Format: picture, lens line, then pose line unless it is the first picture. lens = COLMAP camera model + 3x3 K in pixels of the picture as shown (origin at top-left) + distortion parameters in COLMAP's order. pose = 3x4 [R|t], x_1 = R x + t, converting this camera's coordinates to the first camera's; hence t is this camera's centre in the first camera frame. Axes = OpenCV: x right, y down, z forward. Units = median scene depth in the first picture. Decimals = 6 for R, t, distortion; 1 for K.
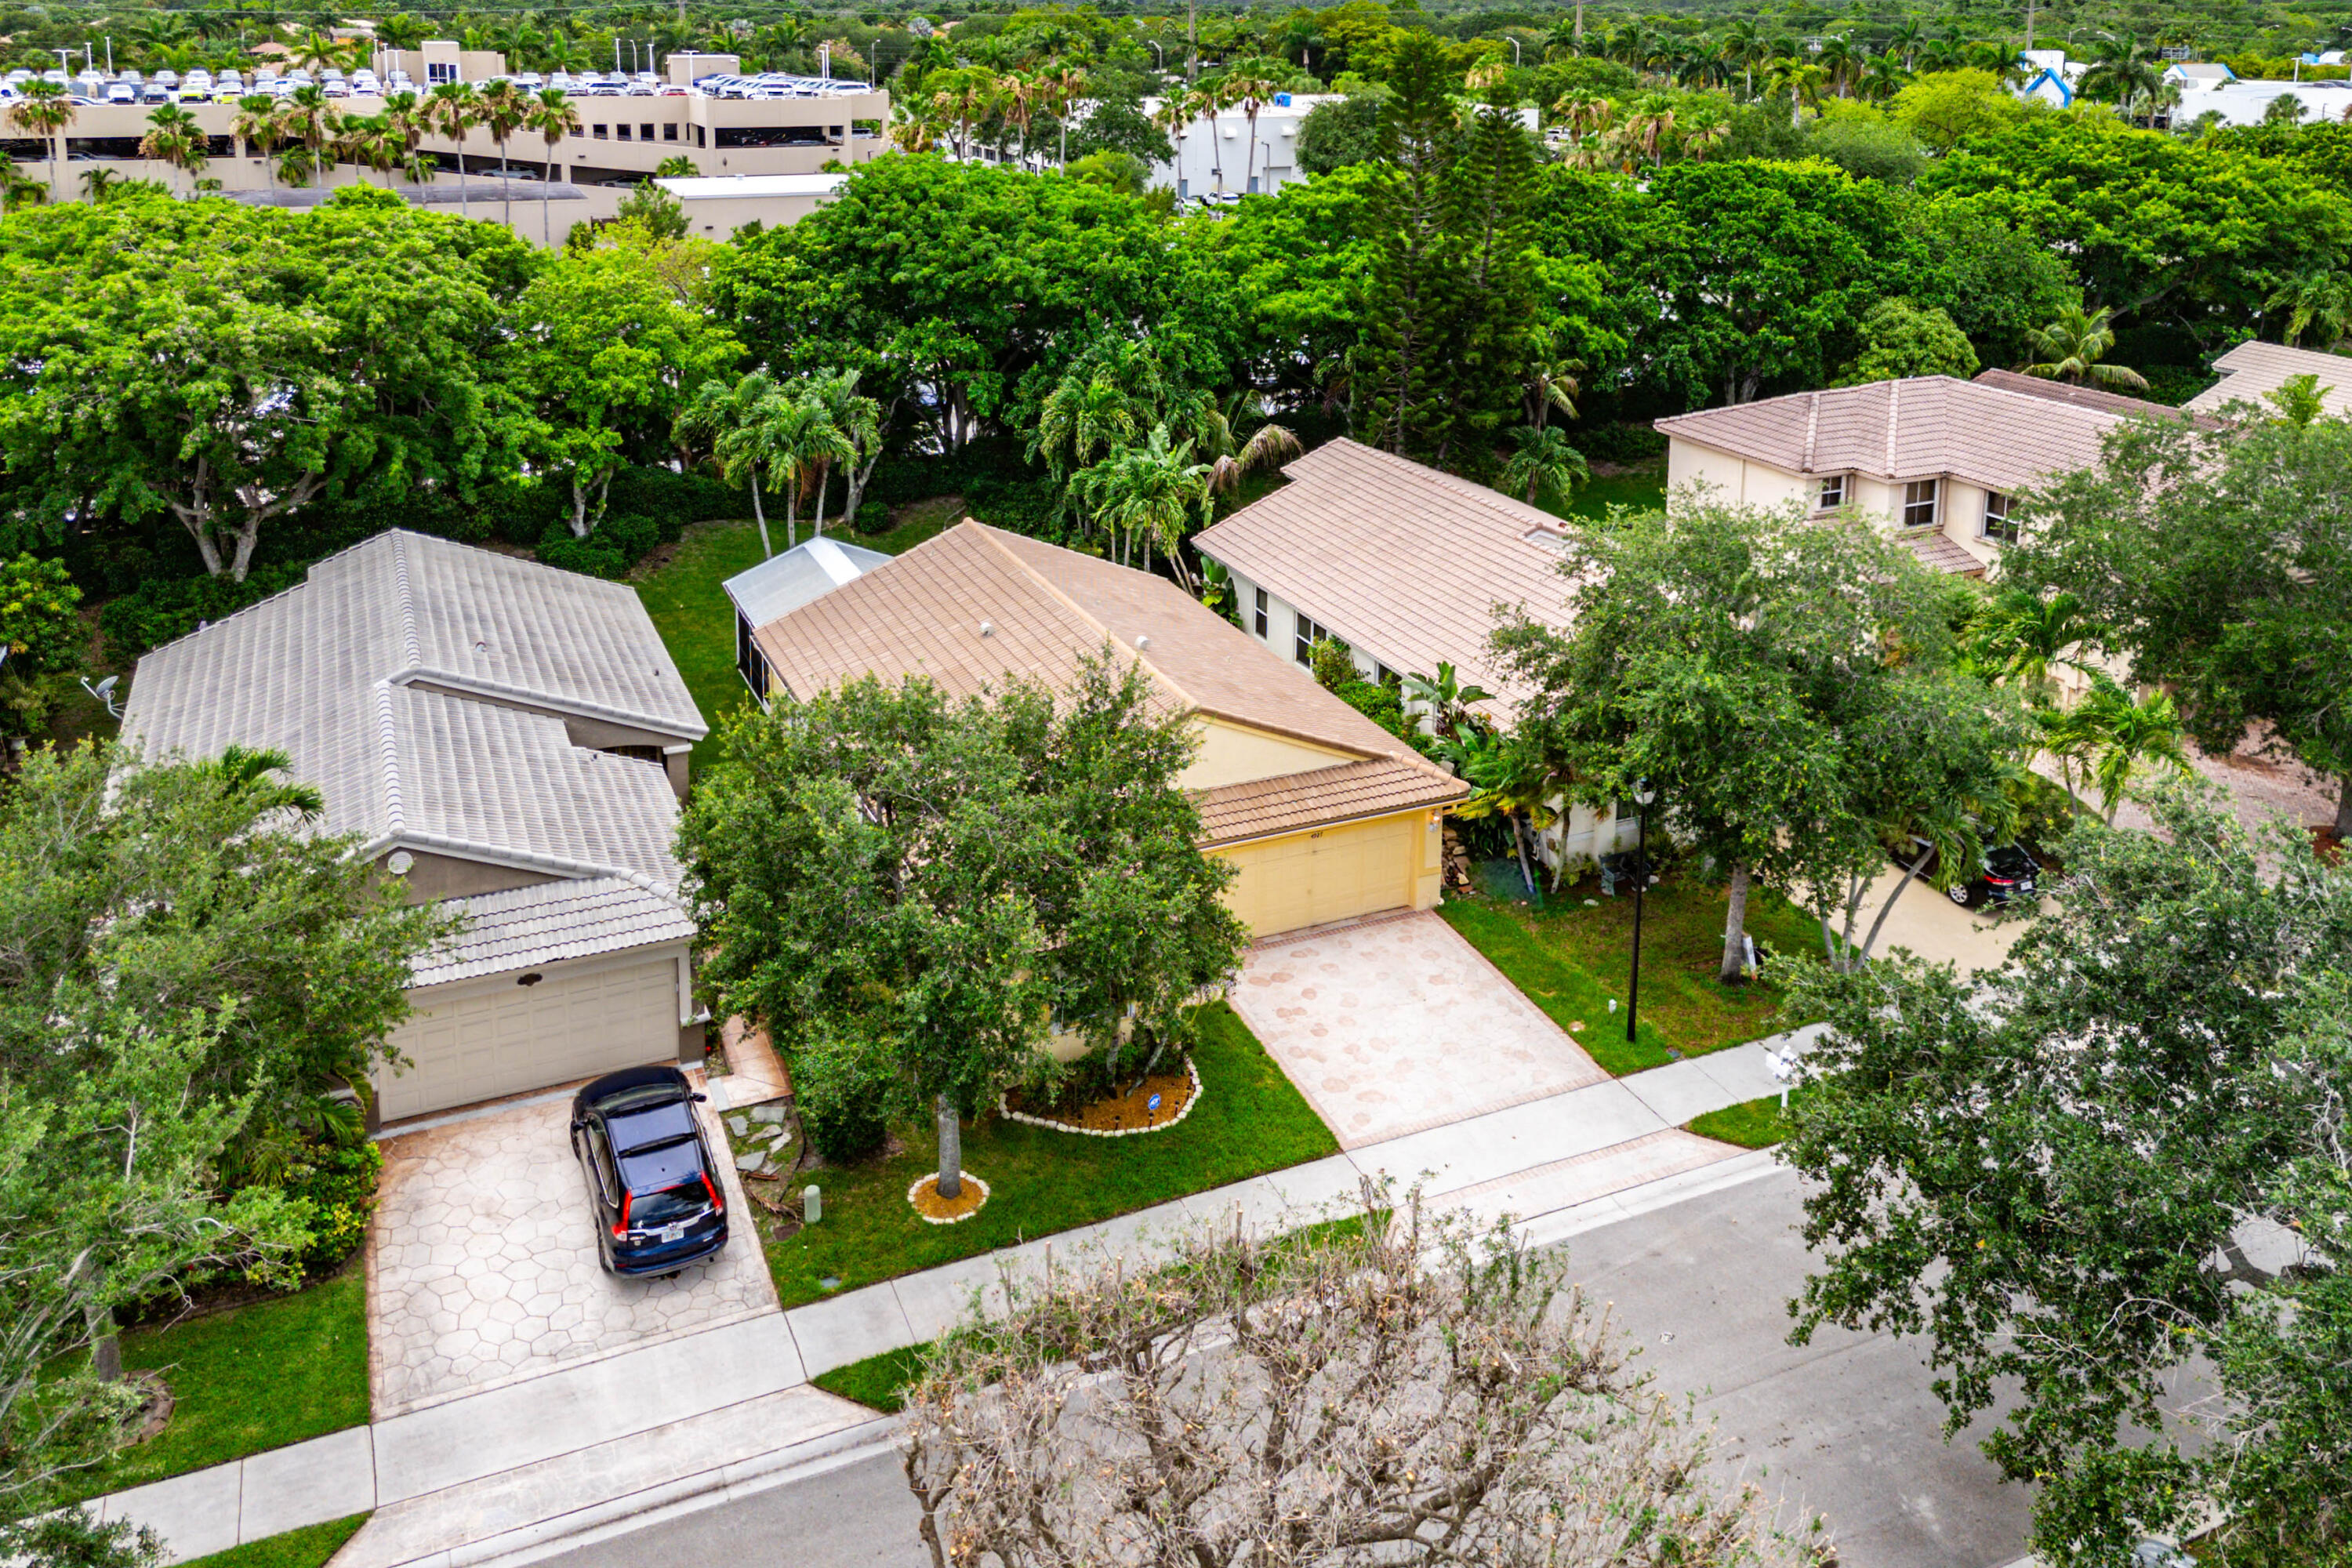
lens RADIAL K [[1774.0, 0, 1175.1], [0, 1774.0, 571.1], [0, 0, 1]] dist [0.009351, -0.000068]
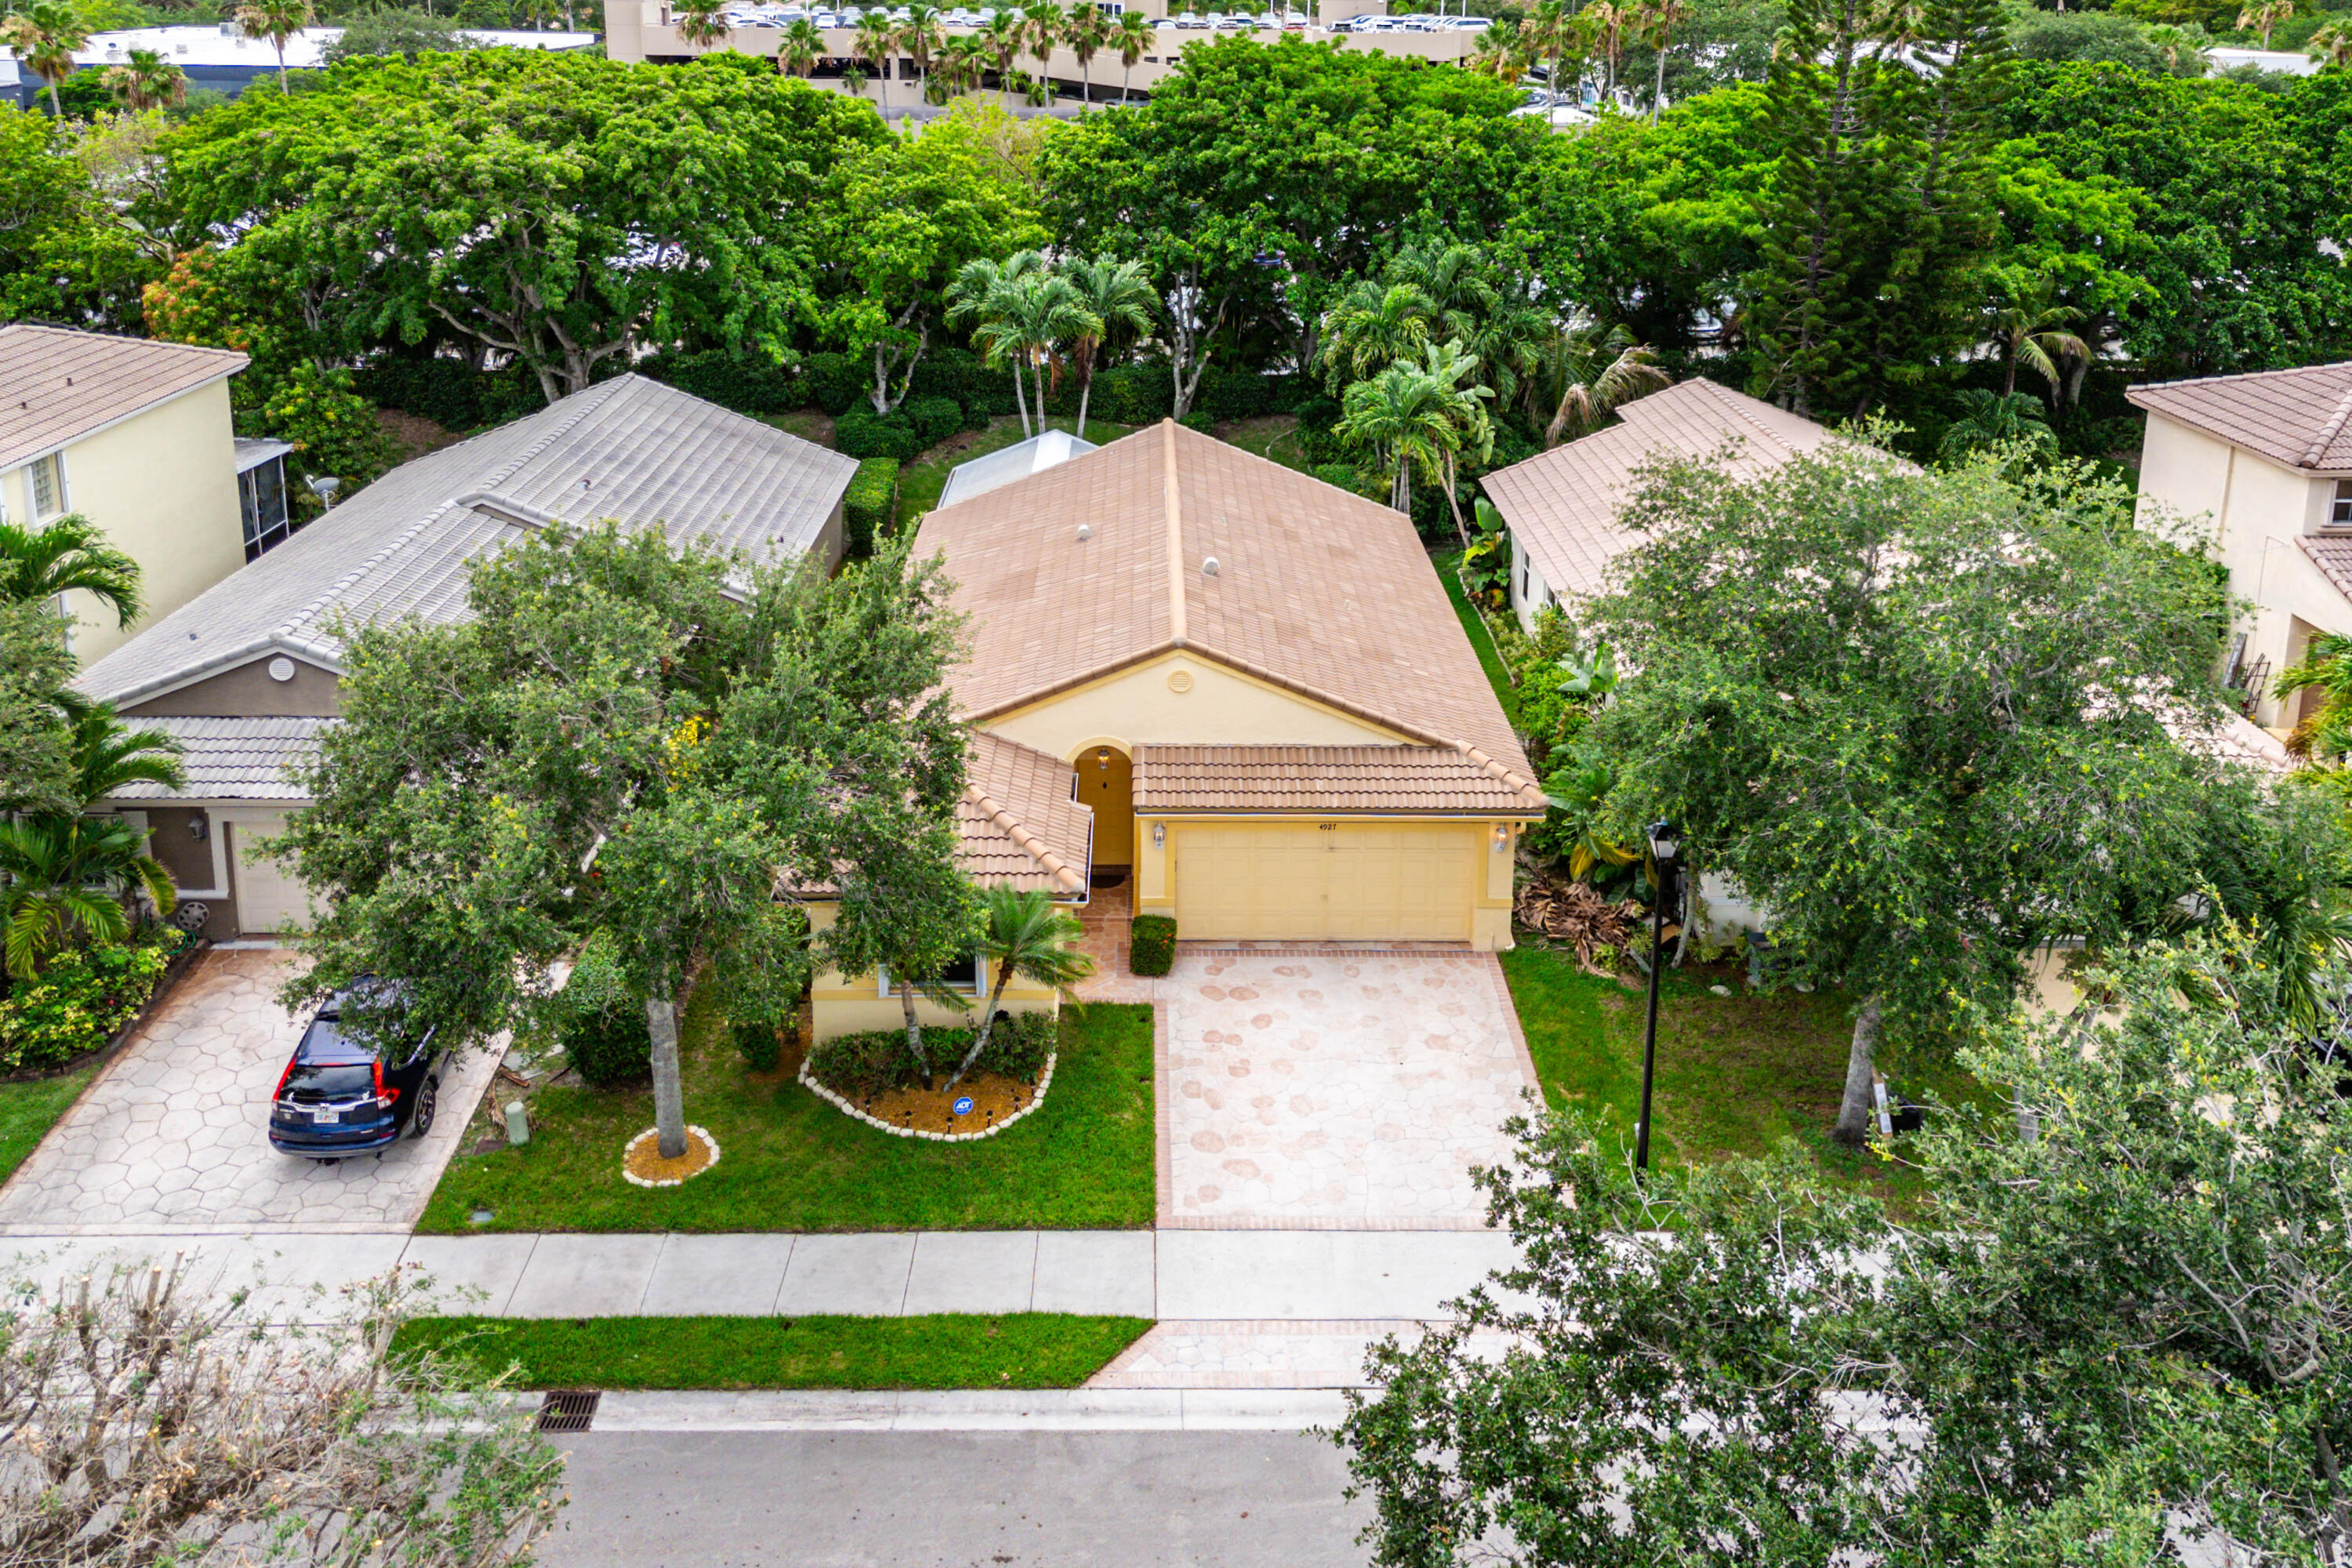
lens RADIAL K [[1731.0, 0, 1169.9], [0, 1731.0, 599.6], [0, 0, 1]] dist [0.012371, 0.002108]
pose [[0.915677, 0.132125, -0.379577, 0.257791], [-0.119085, 0.991203, 0.057747, 0.011682], [0.383868, -0.007676, 0.923356, 0.236490]]
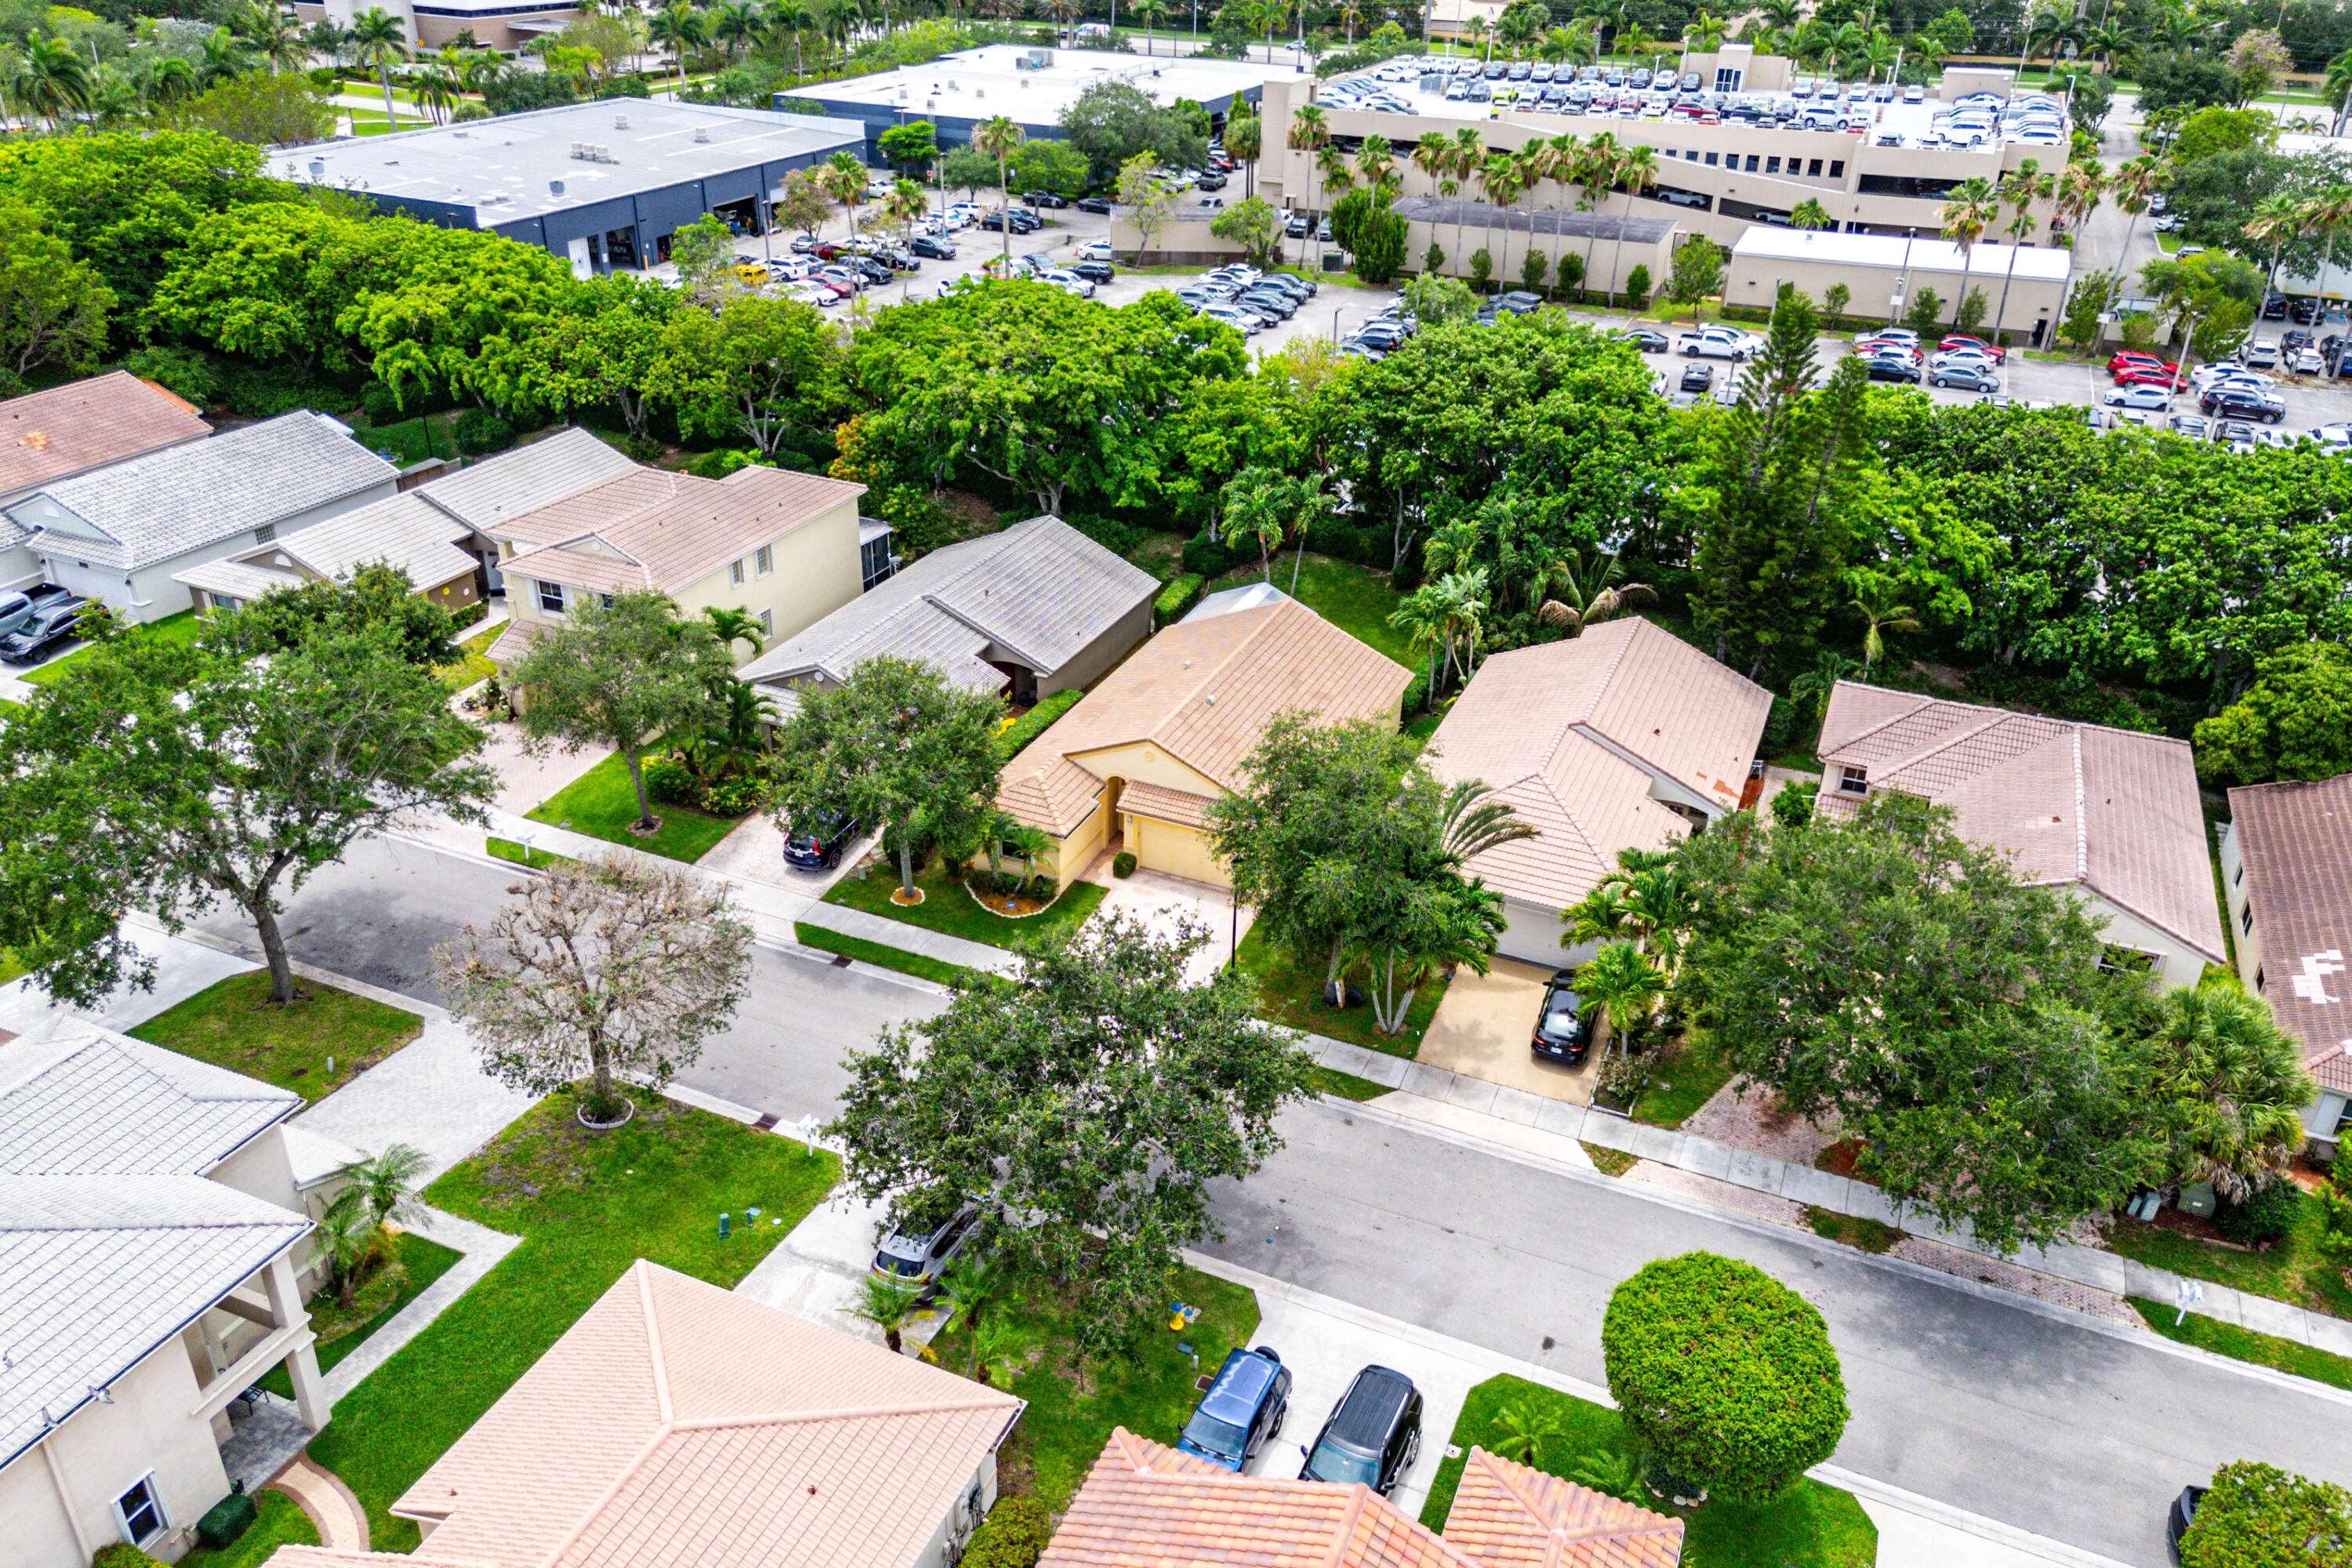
lens RADIAL K [[1634.6, 0, 1179.0], [0, 1634.6, 923.9], [0, 0, 1]] dist [0.028050, 0.000295]
pose [[0.665136, 0.409908, -0.624156, 0.991368], [-0.230725, 0.907776, 0.350299, -0.296165], [0.710184, -0.088988, 0.698370, -0.143832]]
